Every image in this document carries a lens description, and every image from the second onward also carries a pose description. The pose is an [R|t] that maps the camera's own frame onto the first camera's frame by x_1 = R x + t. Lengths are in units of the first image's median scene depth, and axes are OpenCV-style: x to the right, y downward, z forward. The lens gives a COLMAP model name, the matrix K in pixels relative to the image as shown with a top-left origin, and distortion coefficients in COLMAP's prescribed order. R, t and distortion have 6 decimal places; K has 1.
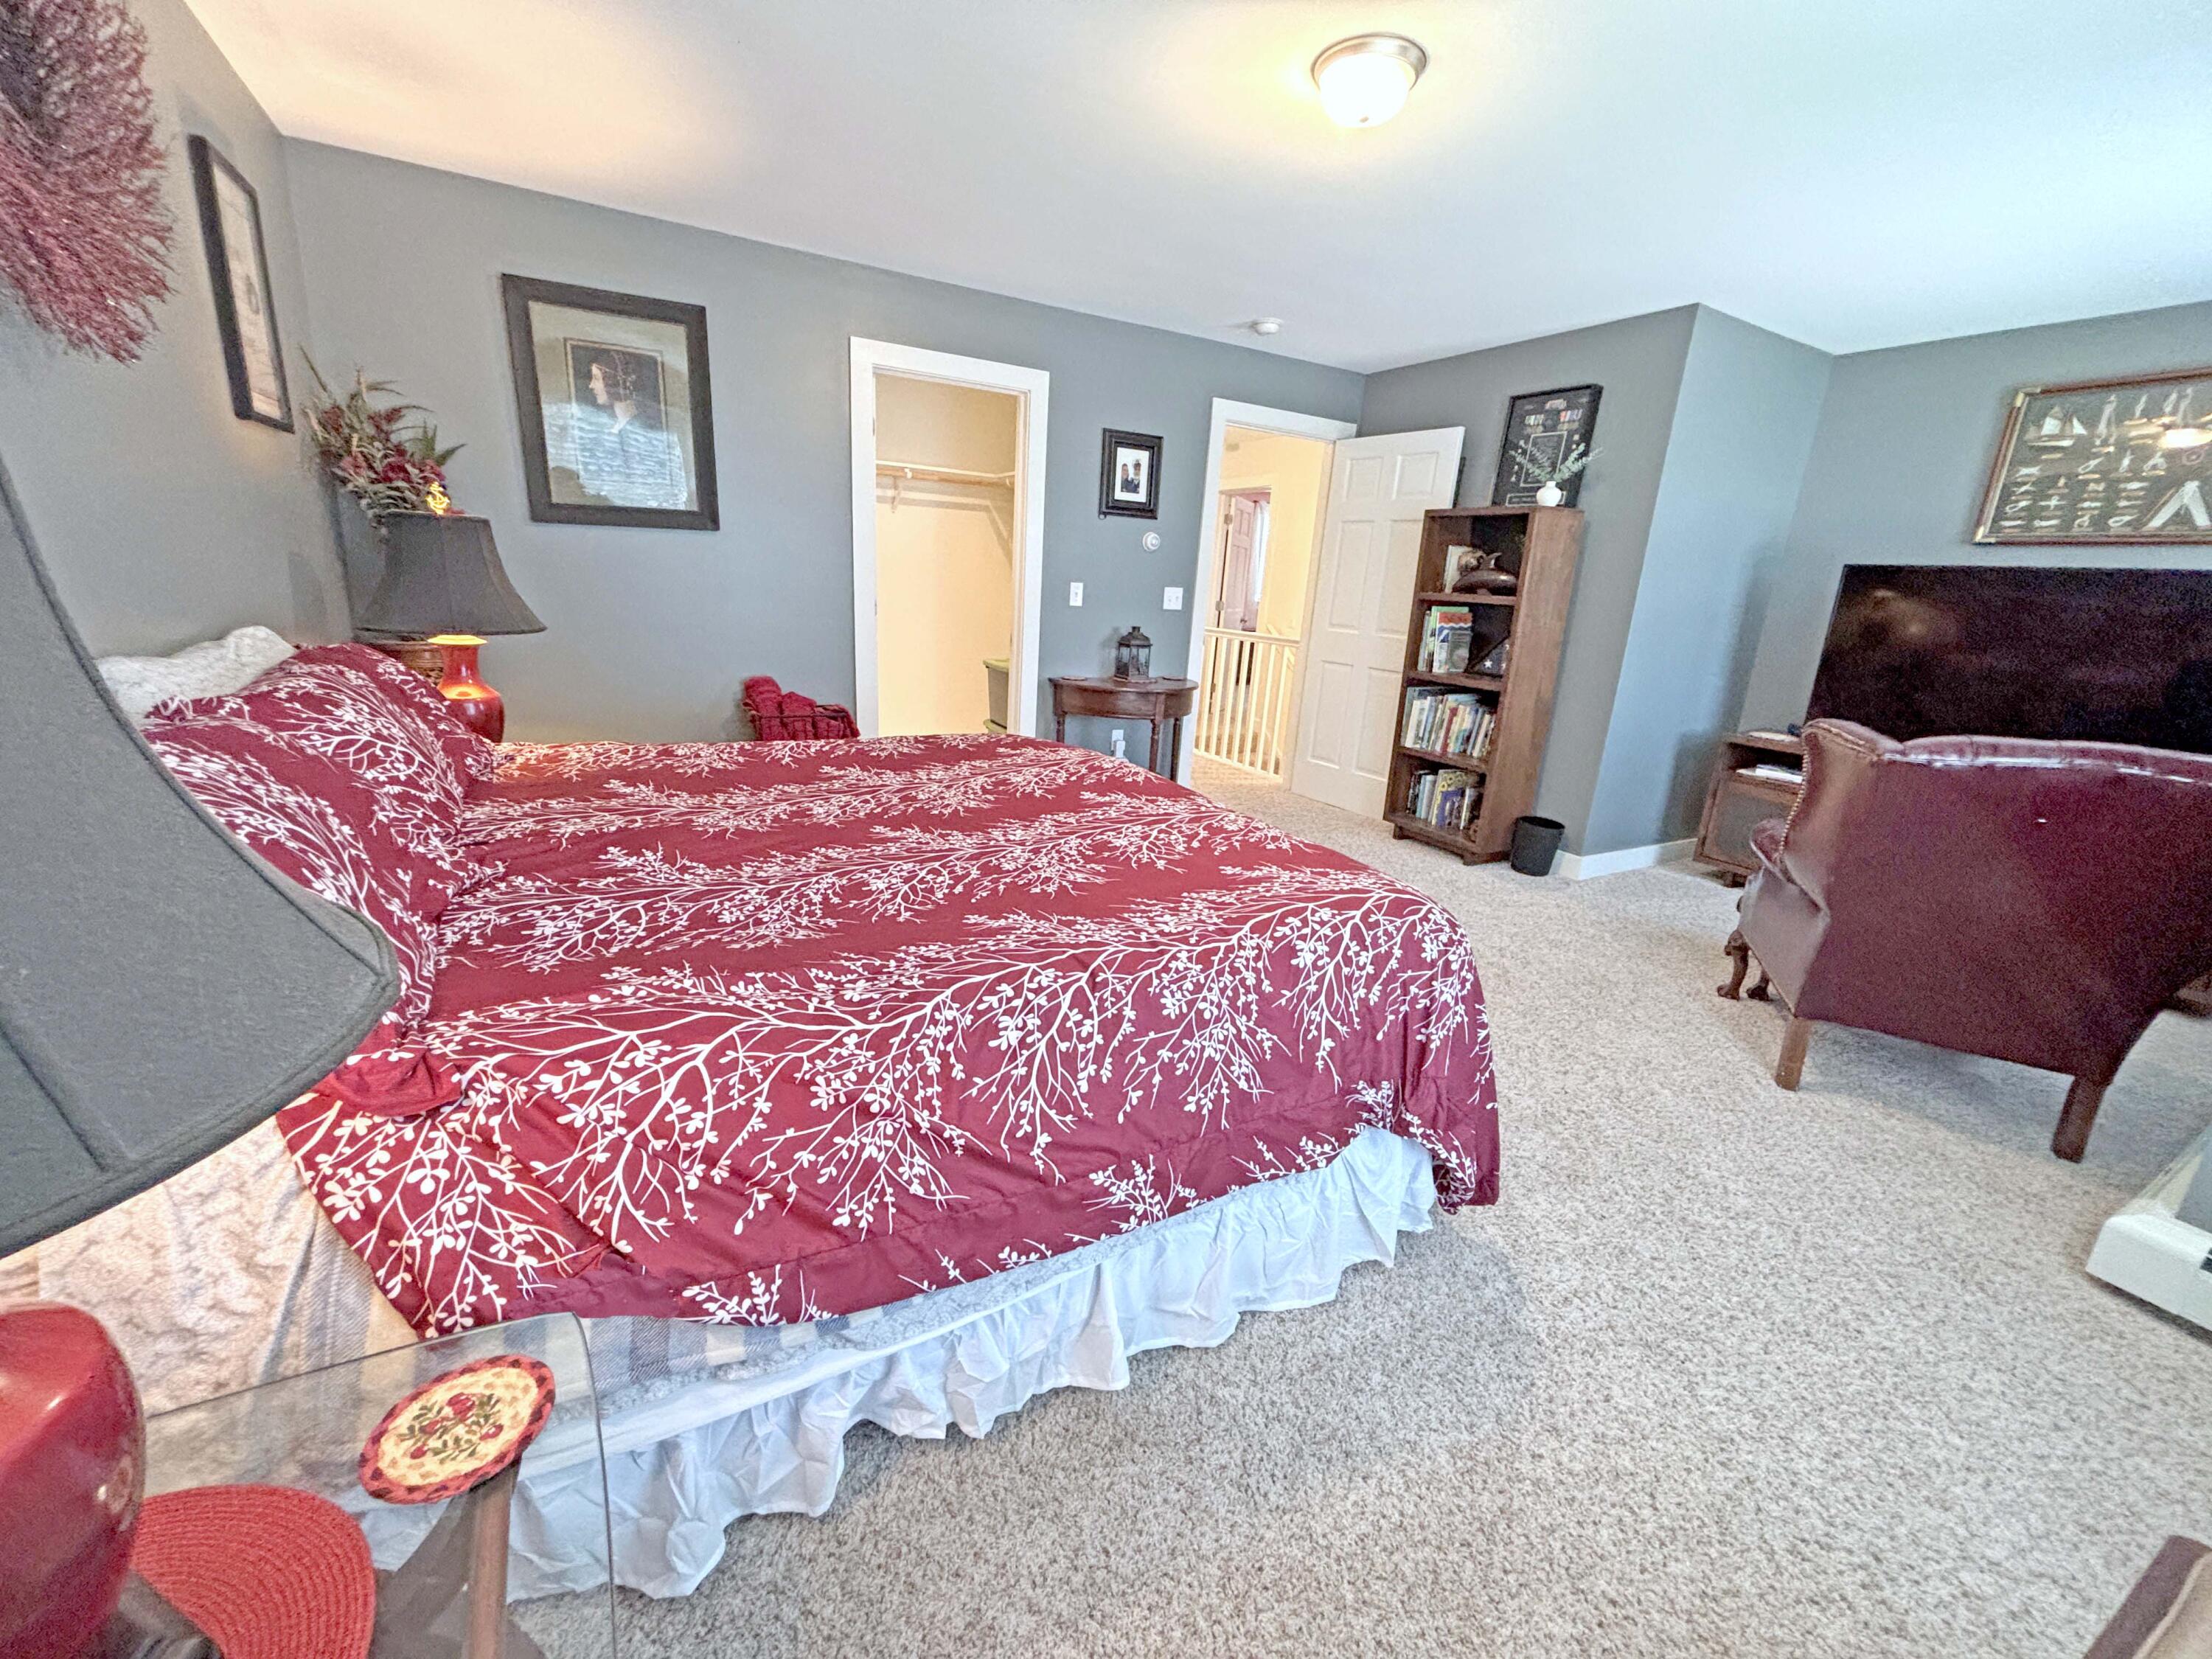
lens RADIAL K [[897.3, 0, 1107.5], [0, 897.3, 837.6], [0, 0, 1]] dist [-0.000323, 0.001641]
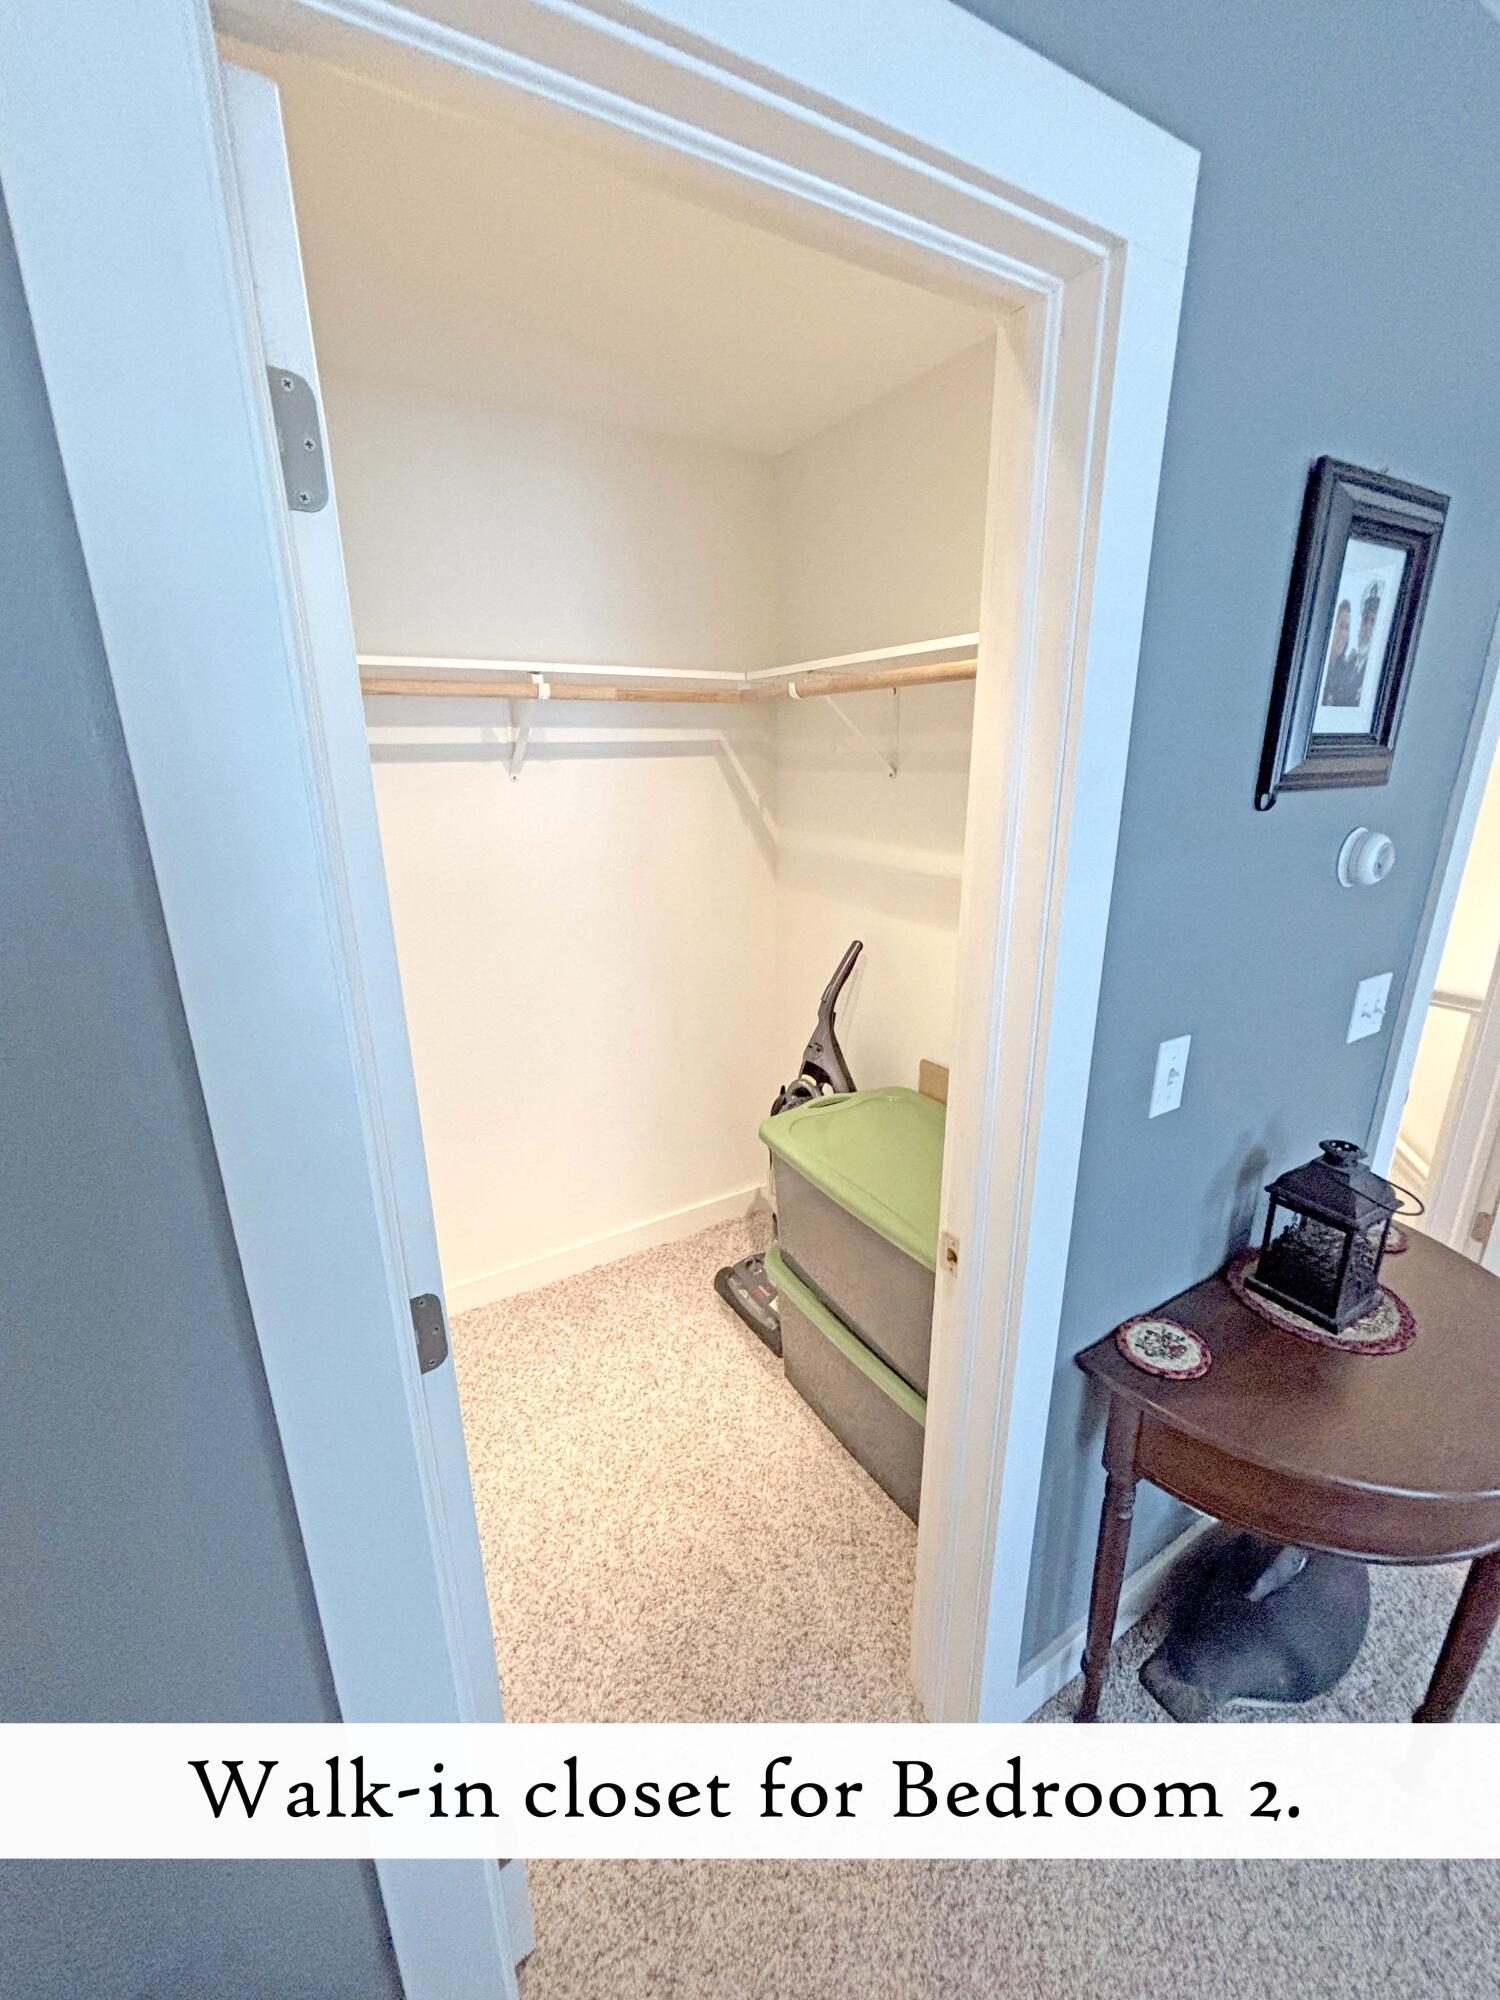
lens RADIAL K [[811.3, 0, 745.9], [0, 811.3, 994.8], [0, 0, 1]] dist [-0.000323, 0.001641]
pose [[0.997588, -0.069412, 0.000101, -0.137183], [0.069412, 0.997579, -0.004143, -0.253182], [0.000187, 0.004140, 0.999991, 0.620667]]
